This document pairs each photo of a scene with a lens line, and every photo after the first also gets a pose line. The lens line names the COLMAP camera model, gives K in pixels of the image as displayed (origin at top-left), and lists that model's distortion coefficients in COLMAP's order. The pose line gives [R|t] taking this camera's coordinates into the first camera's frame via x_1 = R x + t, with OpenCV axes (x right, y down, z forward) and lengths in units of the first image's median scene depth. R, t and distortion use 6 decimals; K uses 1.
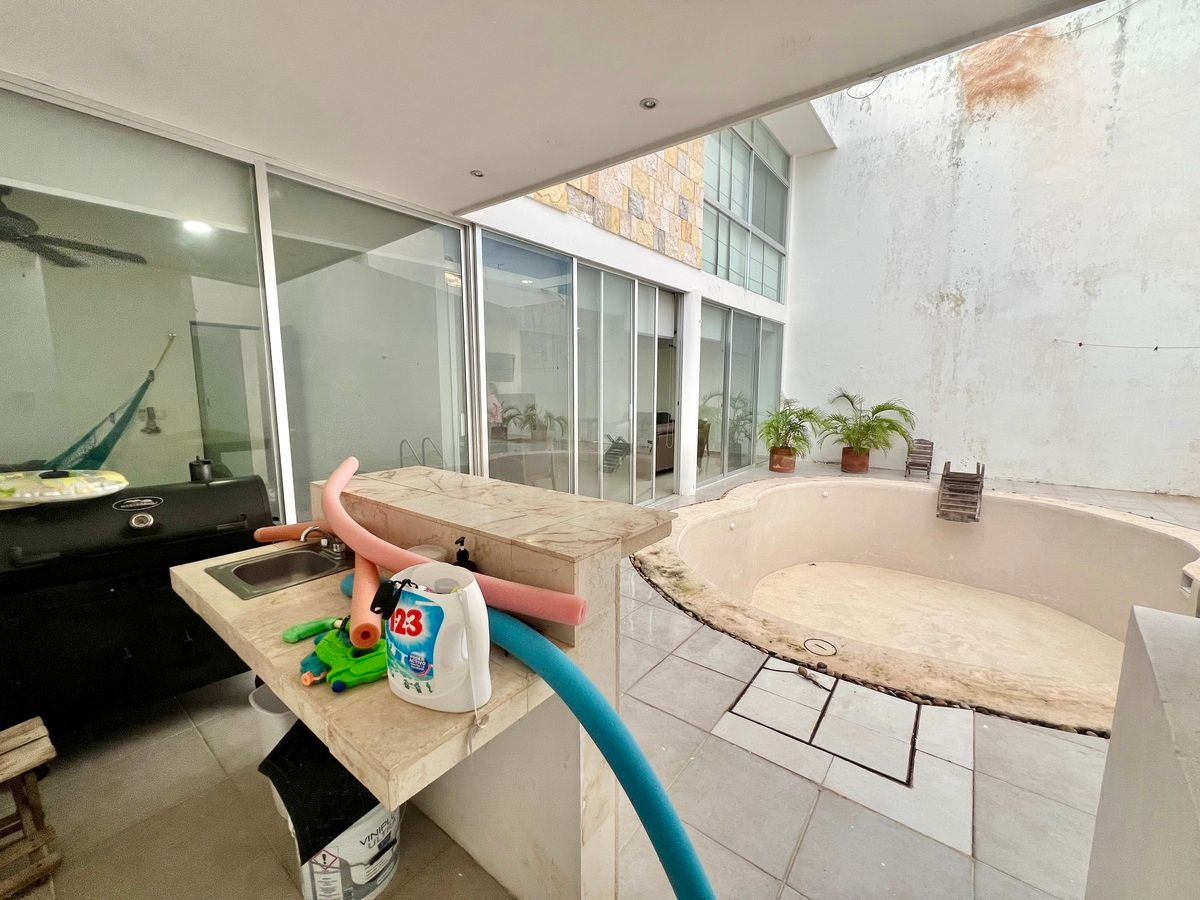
lens RADIAL K [[480.4, 0, 600.5], [0, 480.4, 452.6], [0, 0, 1]] dist [-0.002061, 0.000214]
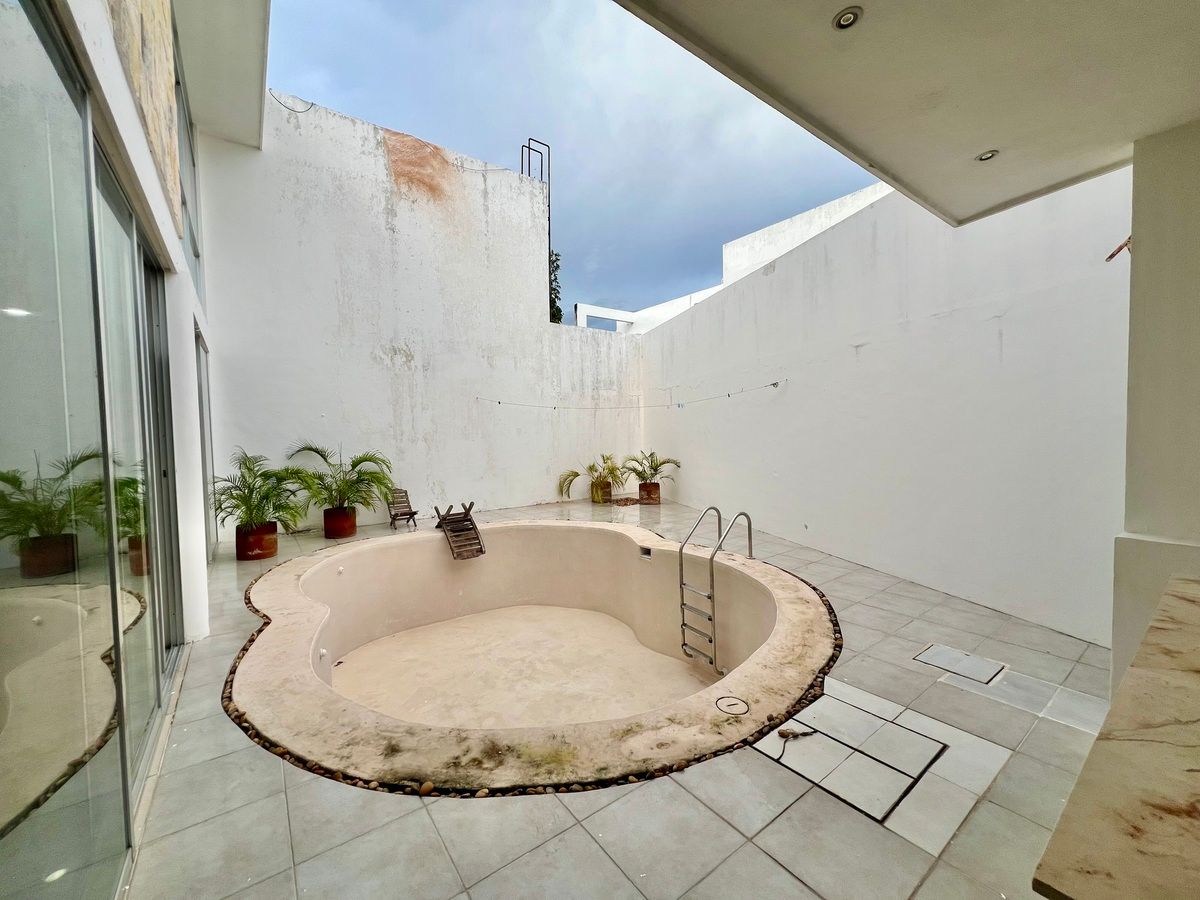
lens RADIAL K [[480.4, 0, 601.0], [0, 480.4, 451.8], [0, 0, 1]] dist [-0.002061, 0.000214]
pose [[0.269879, -0.045917, 0.961799, -0.203121], [0.150953, 0.988529, 0.004836, -0.053223], [-0.950988, 0.143881, 0.273714, 0.376043]]
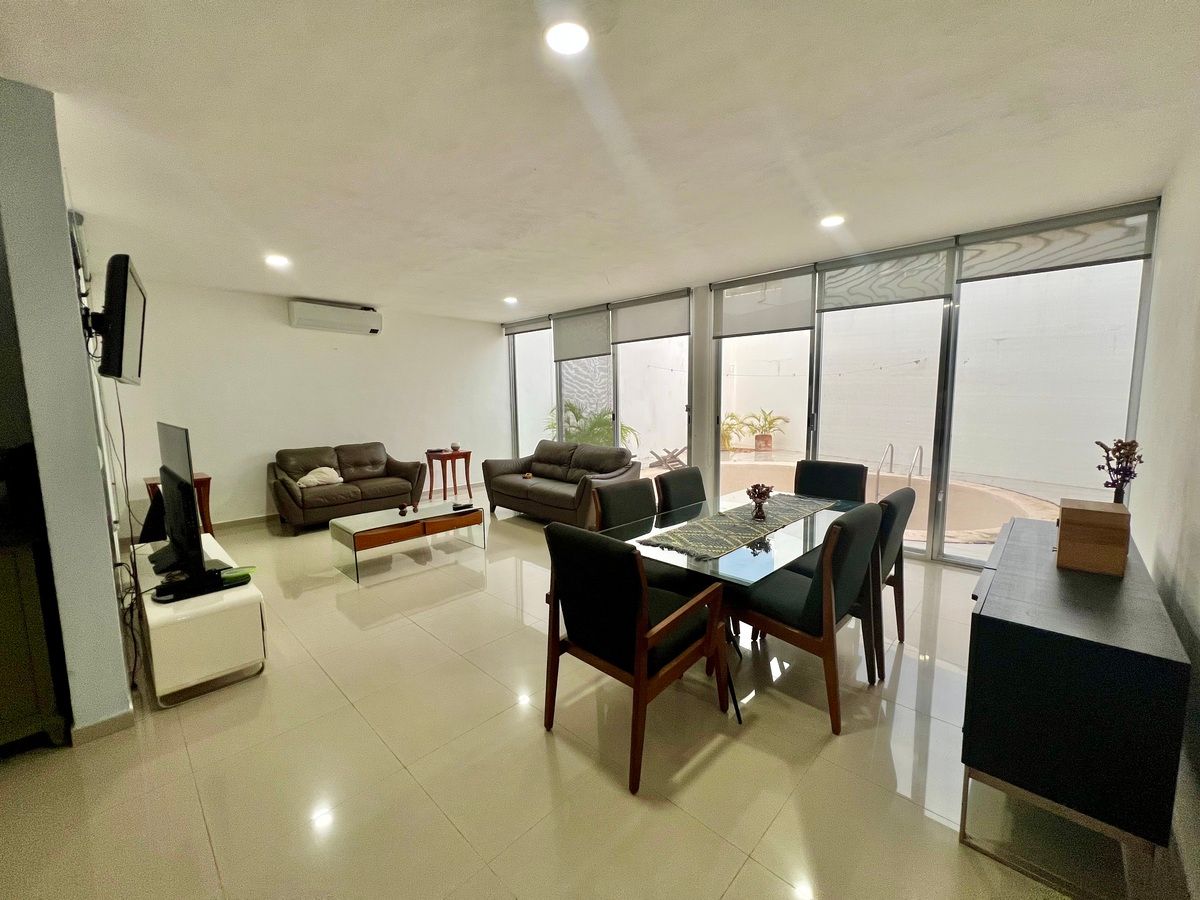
lens RADIAL K [[480.4, 0, 604.9], [0, 480.4, 451.5], [0, 0, 1]] dist [-0.002061, 0.000214]
pose [[0.103190, -0.110396, 0.988516, -0.692176], [0.147720, 0.984502, 0.094527, -0.136767], [-0.983631, 0.136269, 0.117898, 1.050530]]
